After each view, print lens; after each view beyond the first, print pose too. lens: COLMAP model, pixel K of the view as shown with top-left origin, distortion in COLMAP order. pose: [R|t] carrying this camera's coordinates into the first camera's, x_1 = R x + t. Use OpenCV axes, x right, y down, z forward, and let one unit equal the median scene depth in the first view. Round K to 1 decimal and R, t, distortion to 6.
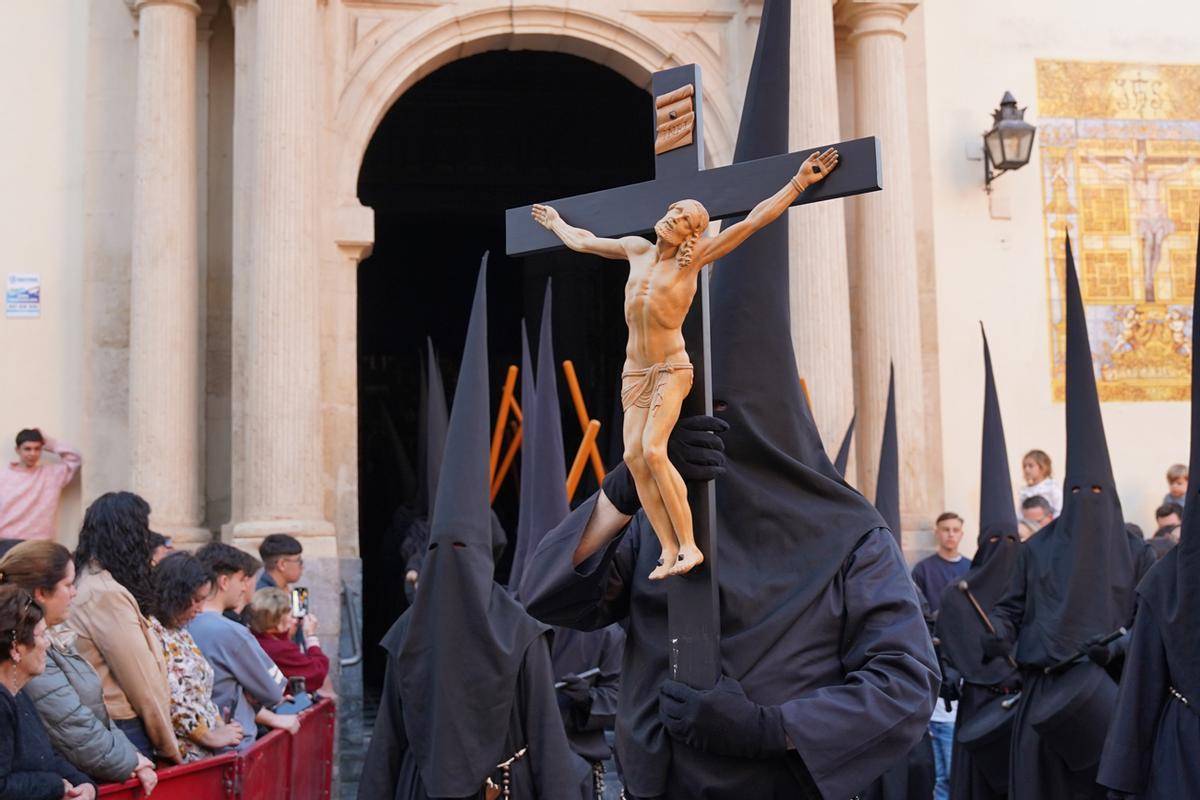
lens RADIAL K [[1711.6, 0, 603.1], [0, 1711.6, 408.4], [0, 0, 1]] dist [0.010868, 0.000000]
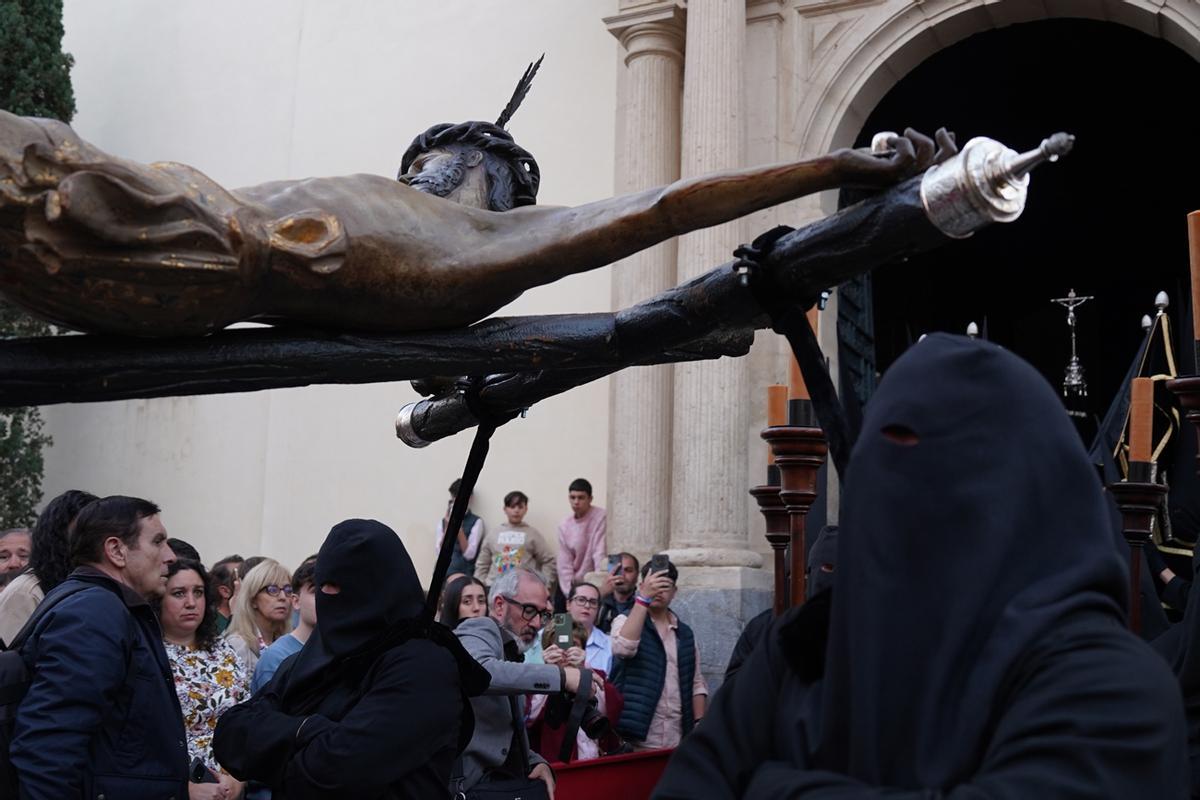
lens RADIAL K [[1319.4, 0, 572.9], [0, 1319.4, 360.4], [0, 0, 1]] dist [-0.081037, 0.000000]
pose [[0.766669, -0.085542, -0.636318, 0.205245], [0.019824, 0.993766, -0.109711, 0.037056], [0.641736, 0.071497, 0.763585, 0.363688]]
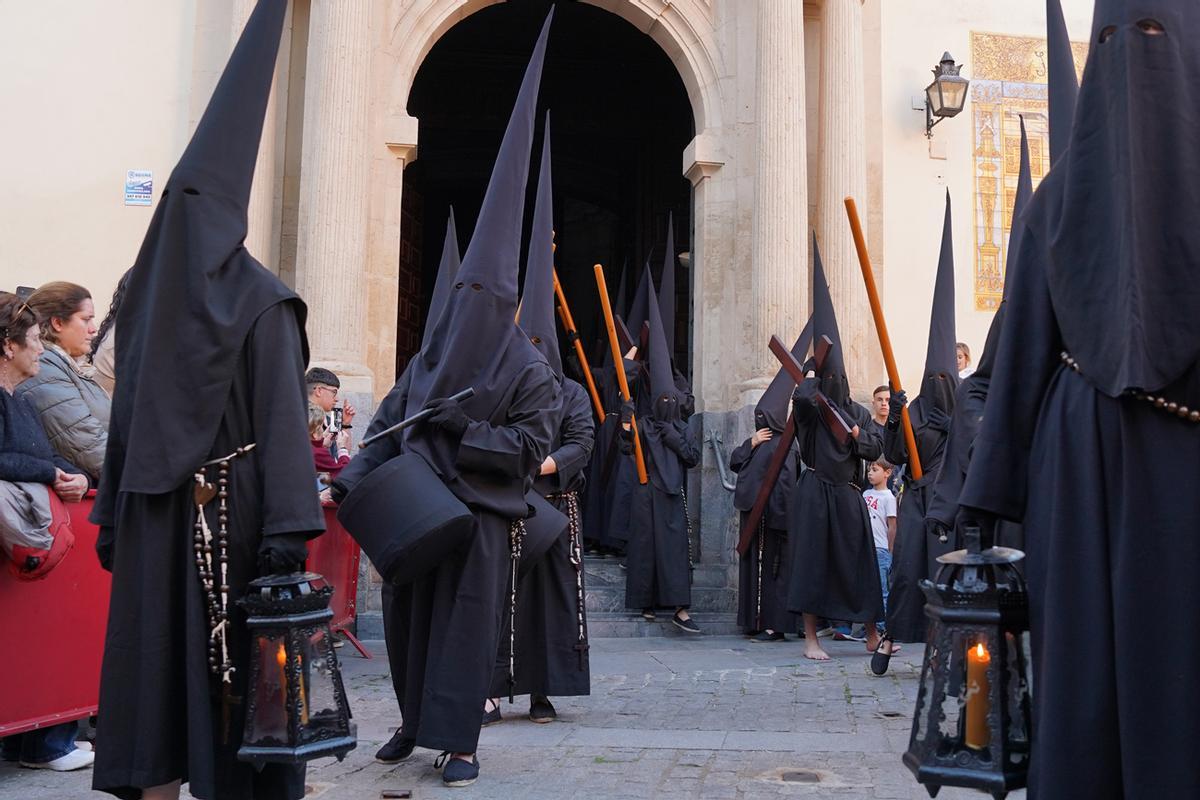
lens RADIAL K [[1319.4, 0, 596.7], [0, 1319.4, 405.1], [0, 0, 1]] dist [-0.081037, 0.000000]
pose [[0.998814, 0.036650, -0.032043, 0.029575], [-0.036247, 0.999257, 0.013085, 0.069817], [0.032499, -0.011908, 0.999401, 0.069620]]
